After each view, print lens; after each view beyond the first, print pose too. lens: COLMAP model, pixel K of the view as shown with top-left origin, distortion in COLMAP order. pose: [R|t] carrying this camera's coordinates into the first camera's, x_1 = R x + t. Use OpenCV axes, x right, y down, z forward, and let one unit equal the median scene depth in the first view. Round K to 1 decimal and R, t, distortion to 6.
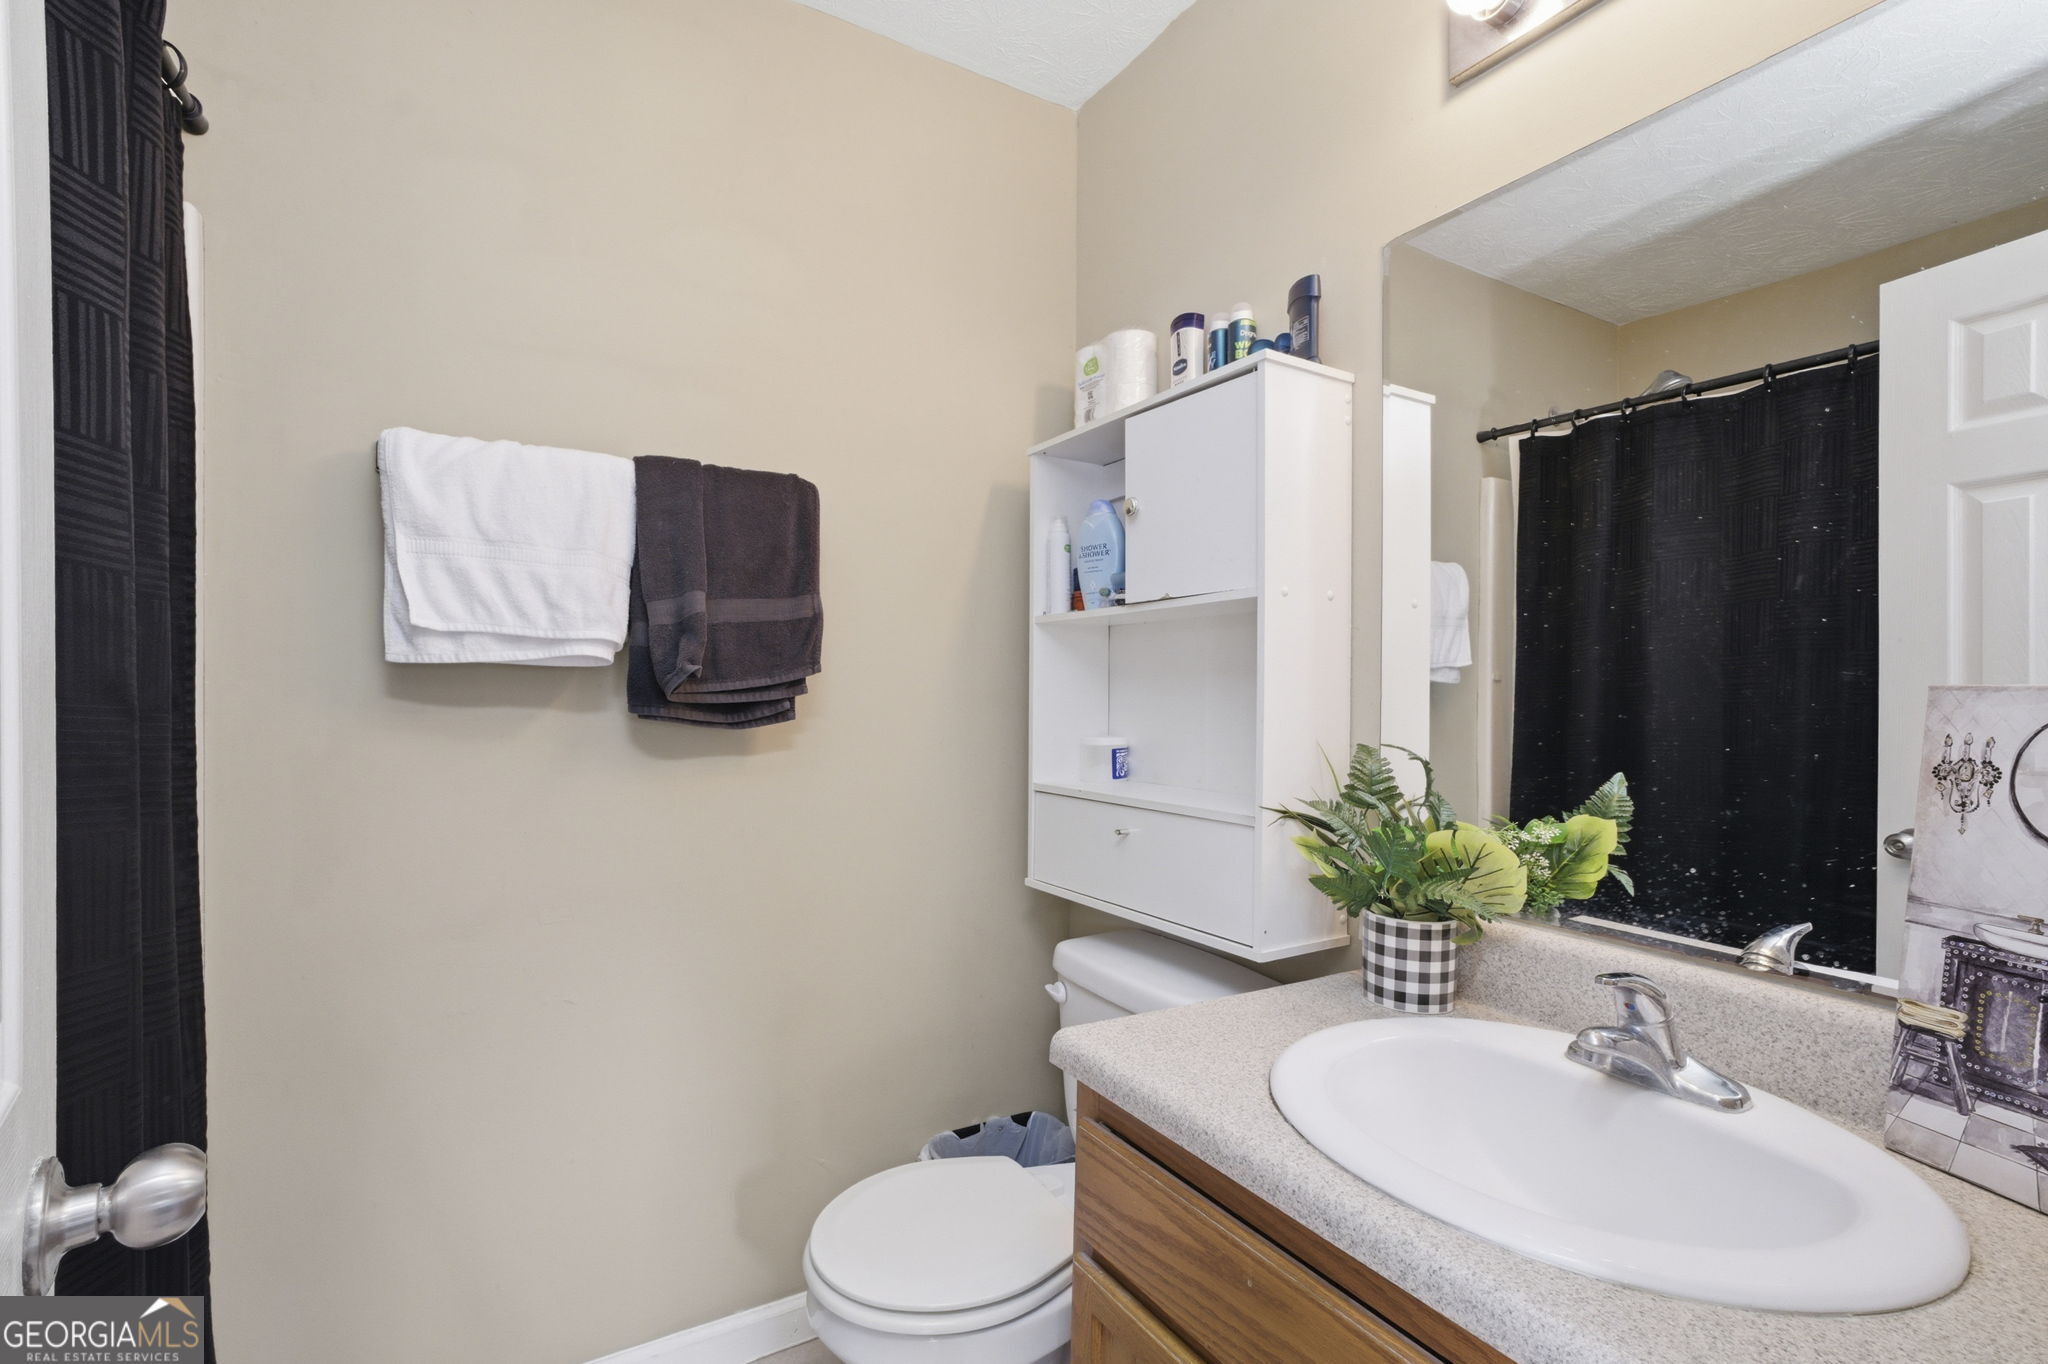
lens RADIAL K [[907.6, 0, 1024.0], [0, 907.6, 682.0], [0, 0, 1]] dist [-0.038736, 0.017844]
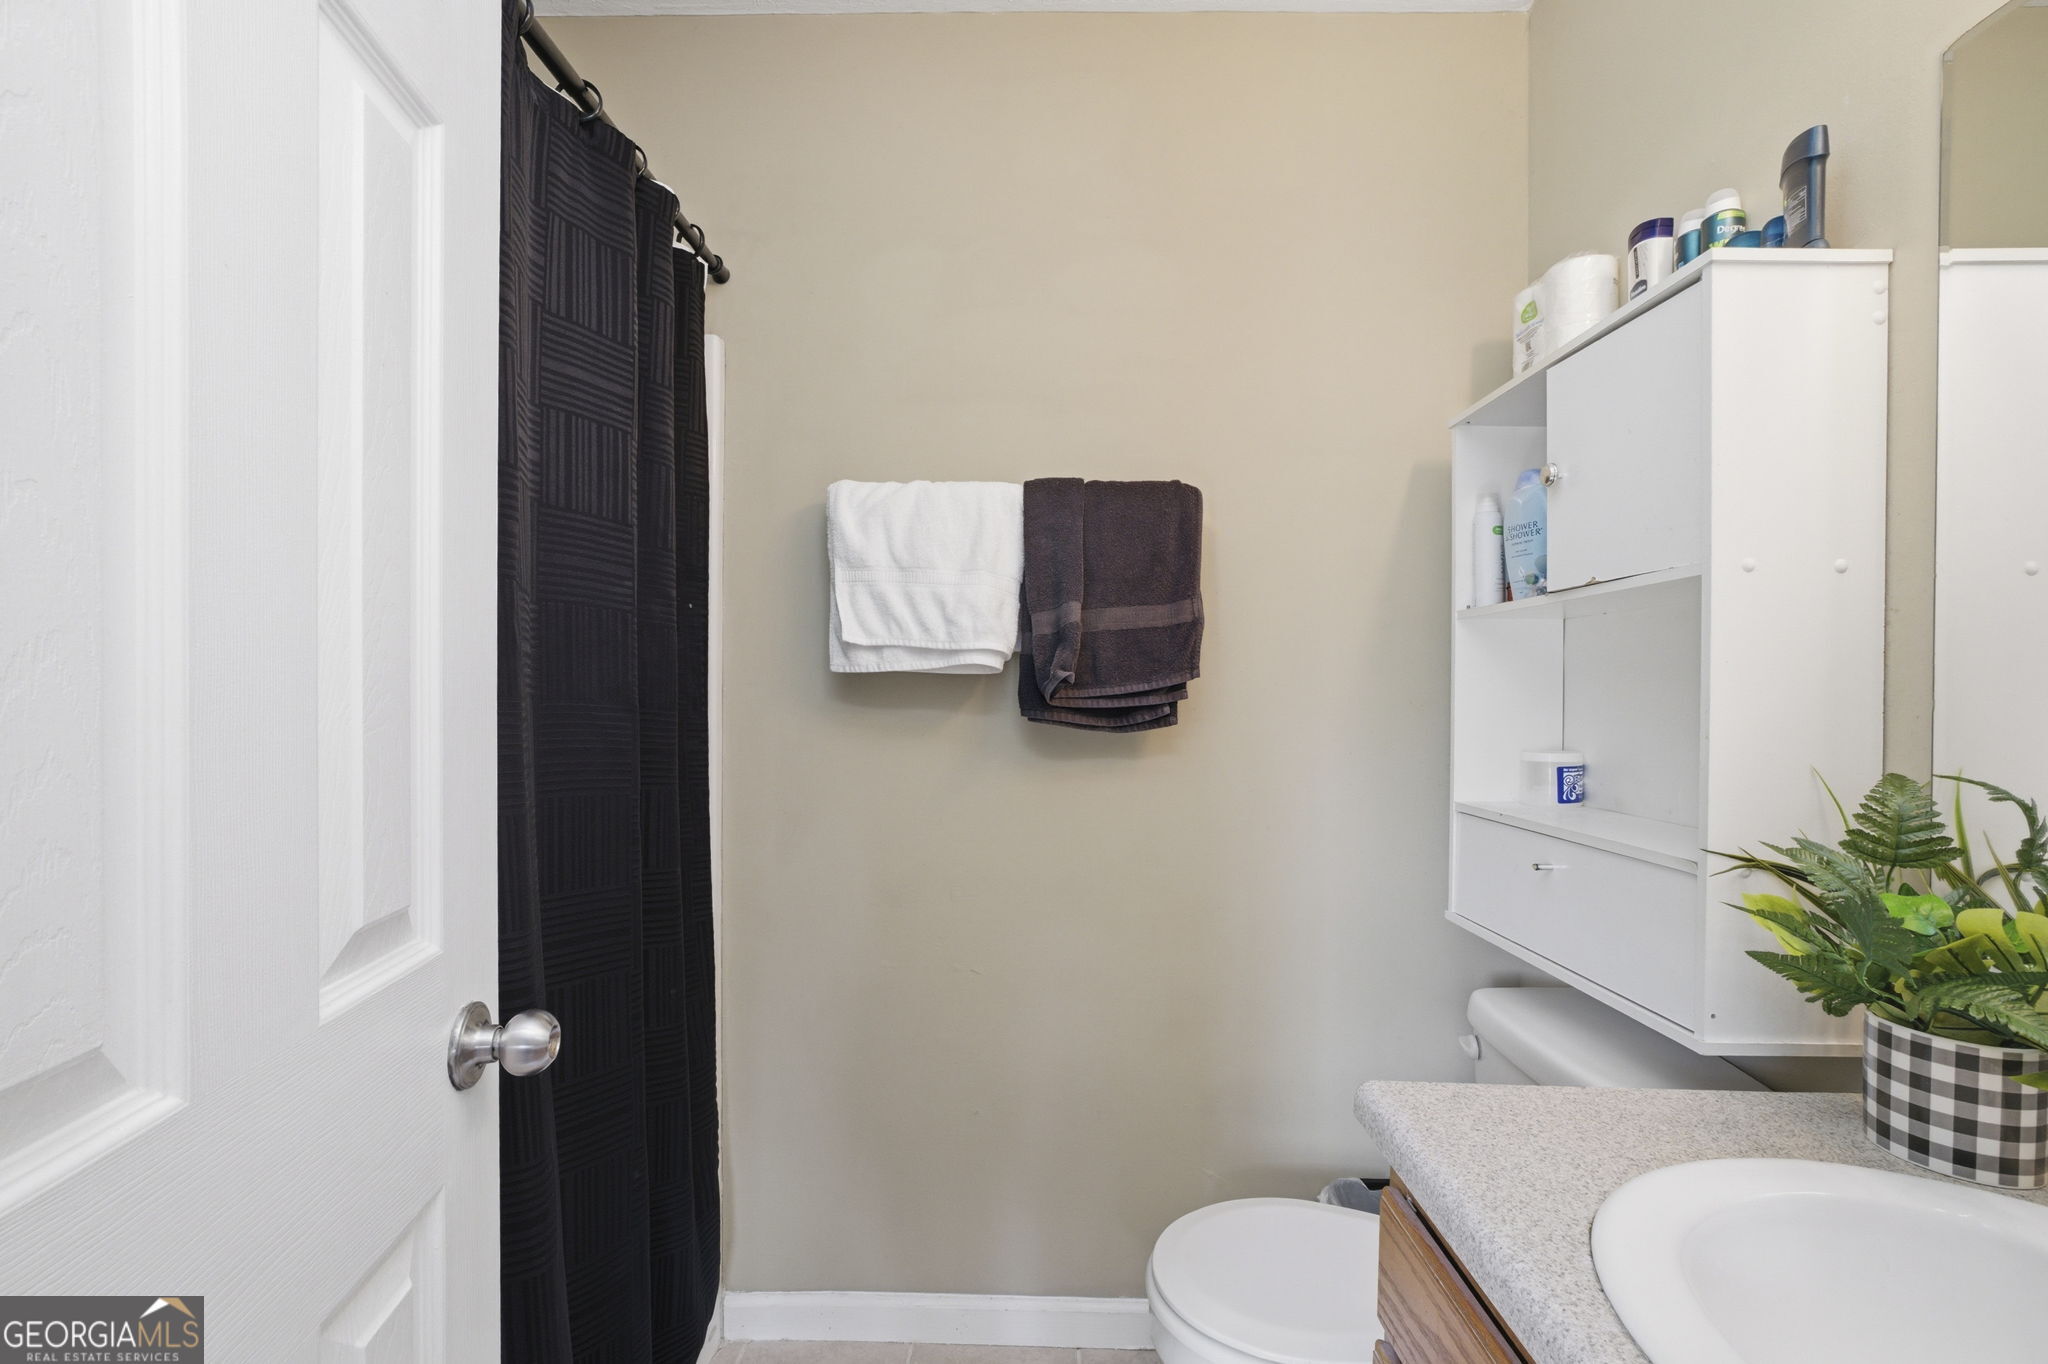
lens RADIAL K [[925.6, 0, 1024.0], [0, 925.6, 682.0], [0, 0, 1]] dist [-0.037702, 0.017417]
pose [[0.856223, -0.004762, -0.516584, 0.151917], [0.002699, 0.999985, -0.004745, -0.001593], [0.516599, 0.002669, 0.856223, 0.040794]]
